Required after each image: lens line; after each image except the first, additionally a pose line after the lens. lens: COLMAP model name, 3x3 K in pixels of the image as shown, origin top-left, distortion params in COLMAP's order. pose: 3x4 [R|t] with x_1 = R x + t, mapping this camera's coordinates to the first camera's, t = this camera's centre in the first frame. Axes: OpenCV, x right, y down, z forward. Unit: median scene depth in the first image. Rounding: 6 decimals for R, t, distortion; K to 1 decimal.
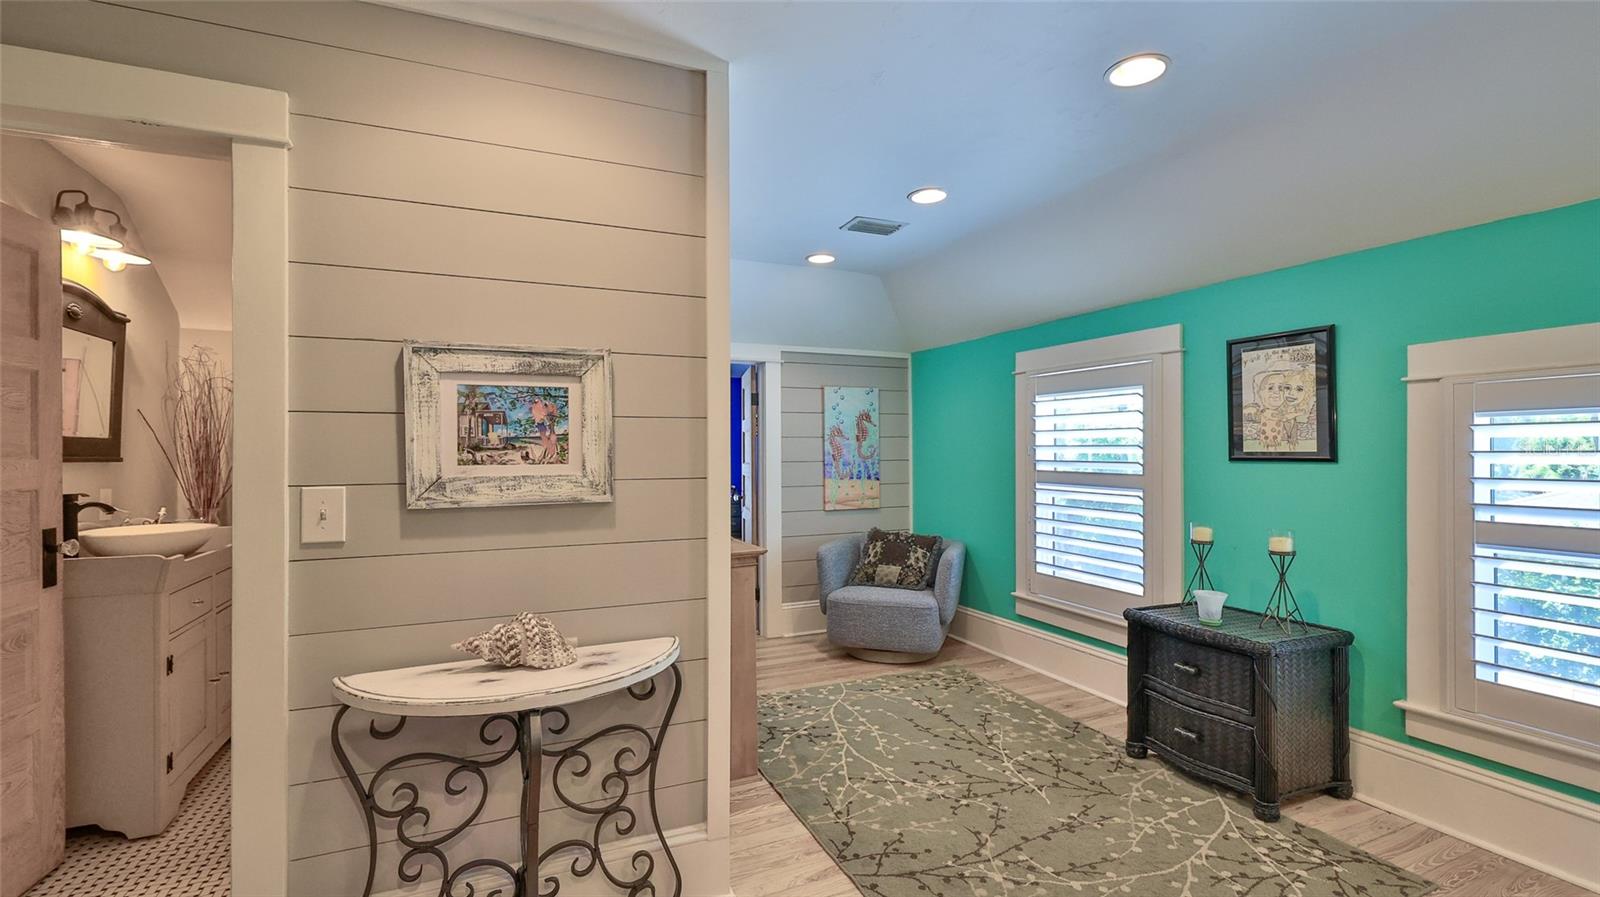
lens RADIAL K [[706.9, 0, 796.1], [0, 706.9, 450.7], [0, 0, 1]] dist [0.002446, -0.001026]
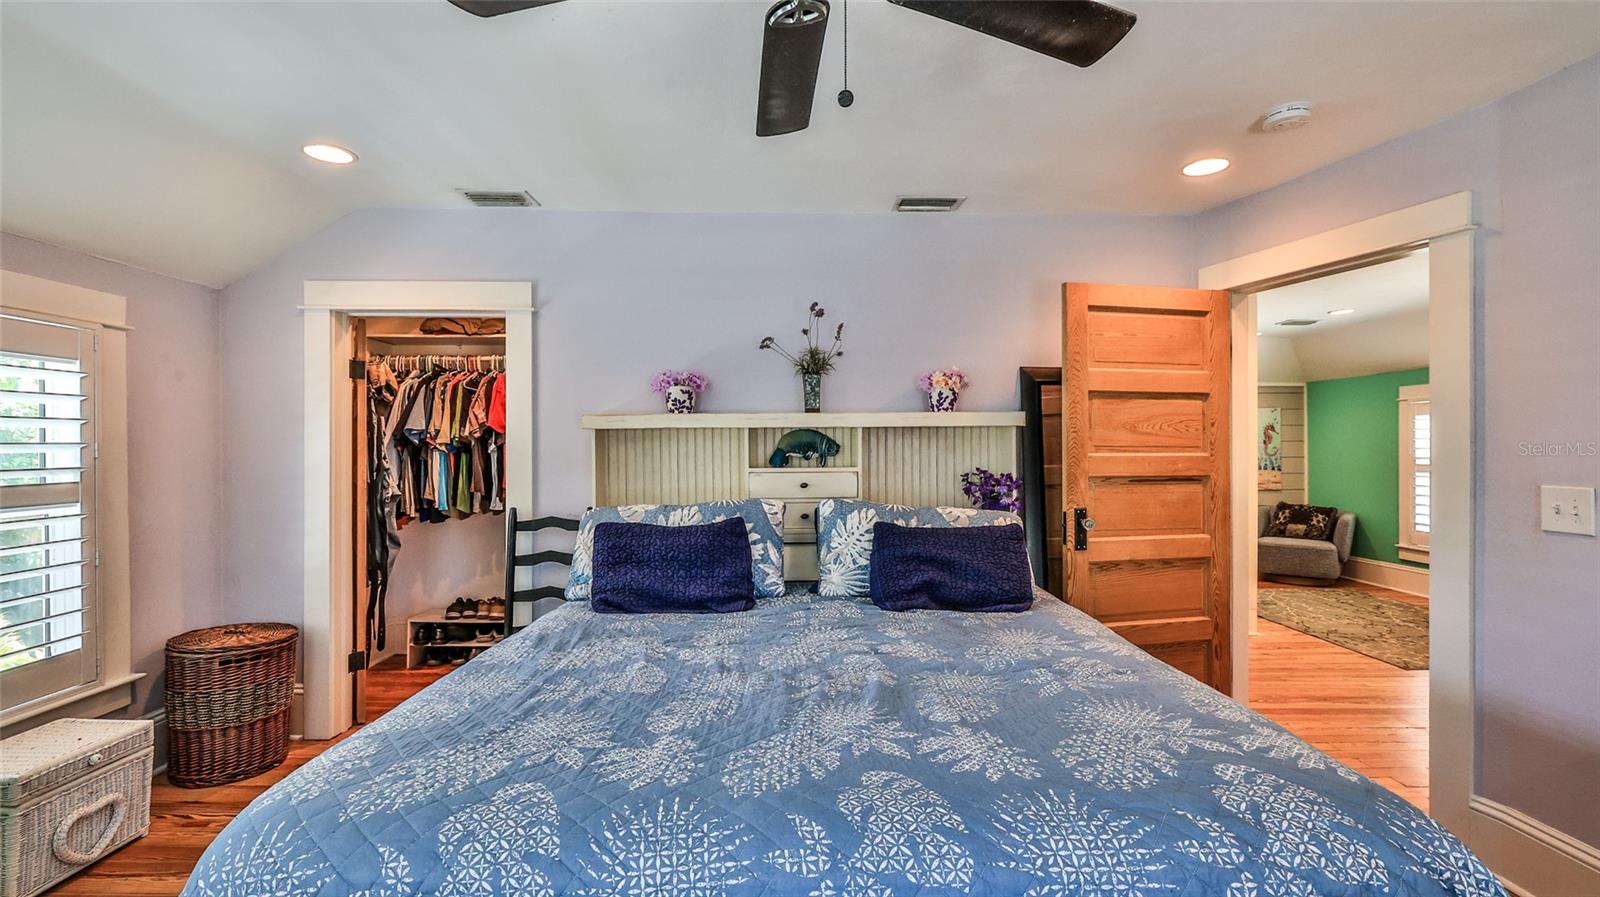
lens RADIAL K [[706.9, 0, 802.3], [0, 706.9, 446.0], [0, 0, 1]] dist [0.002446, -0.001026]
pose [[0.925390, 0.001650, -0.379013, -0.342705], [-0.004841, 0.999960, -0.007465, 0.008766], [0.378985, 0.008743, 0.925361, -1.023520]]
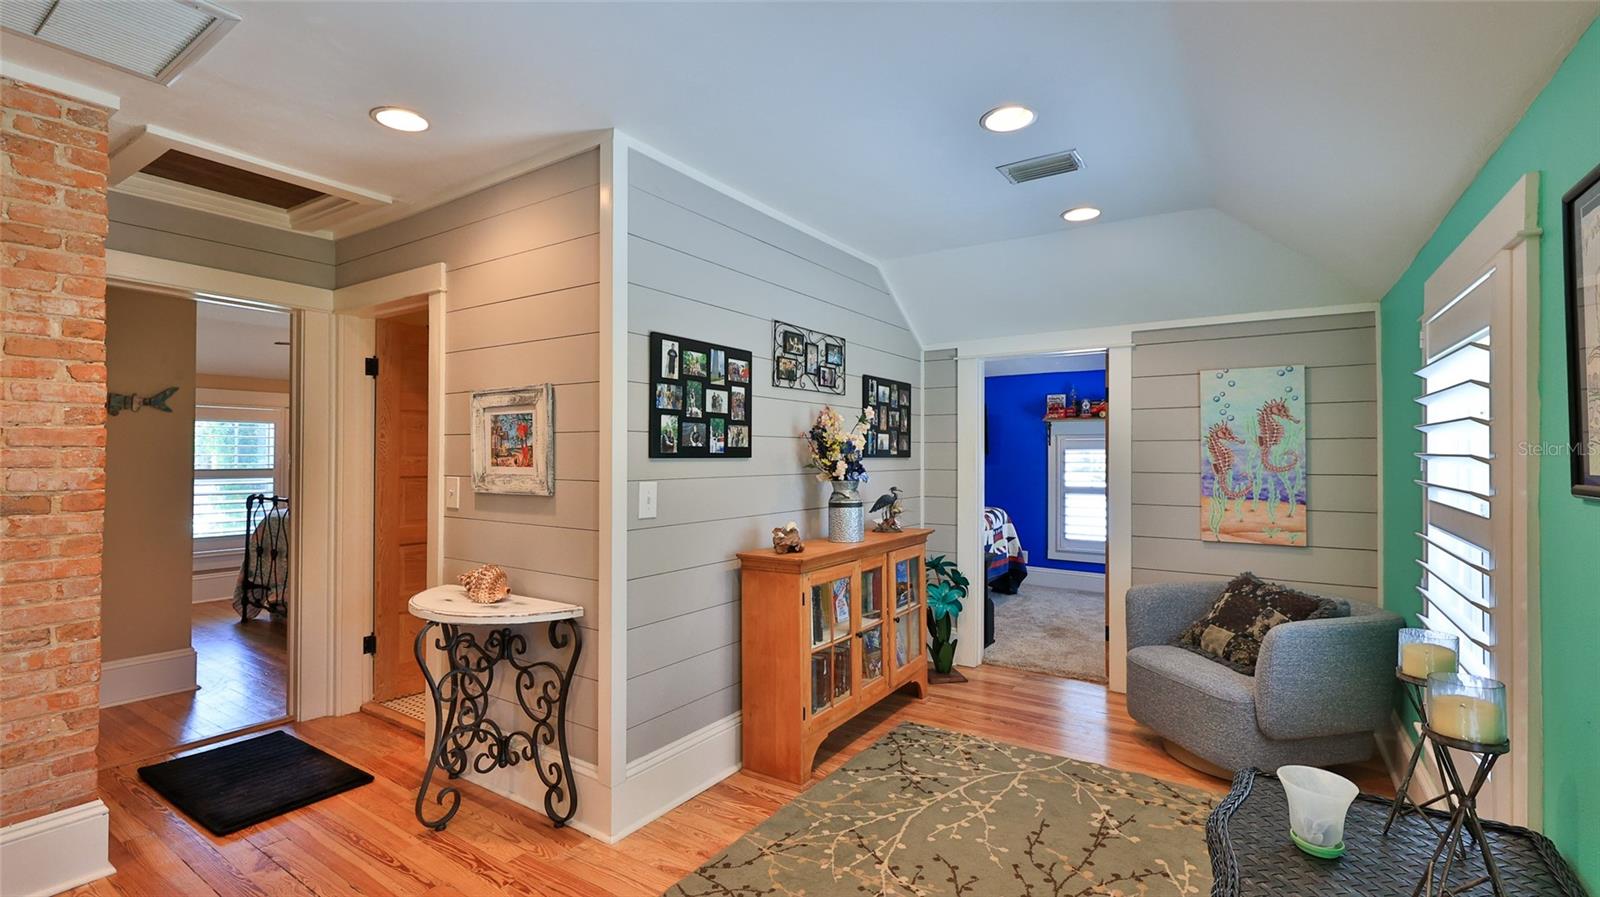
lens RADIAL K [[706.9, 0, 799.6], [0, 706.9, 450.2], [0, 0, 1]] dist [0.002446, -0.001026]
pose [[0.537297, 0.000000, -0.843393, 0.589002], [-0.004352, 0.999987, -0.002773, -0.006649], [0.843382, 0.005160, 0.537290, 0.350566]]
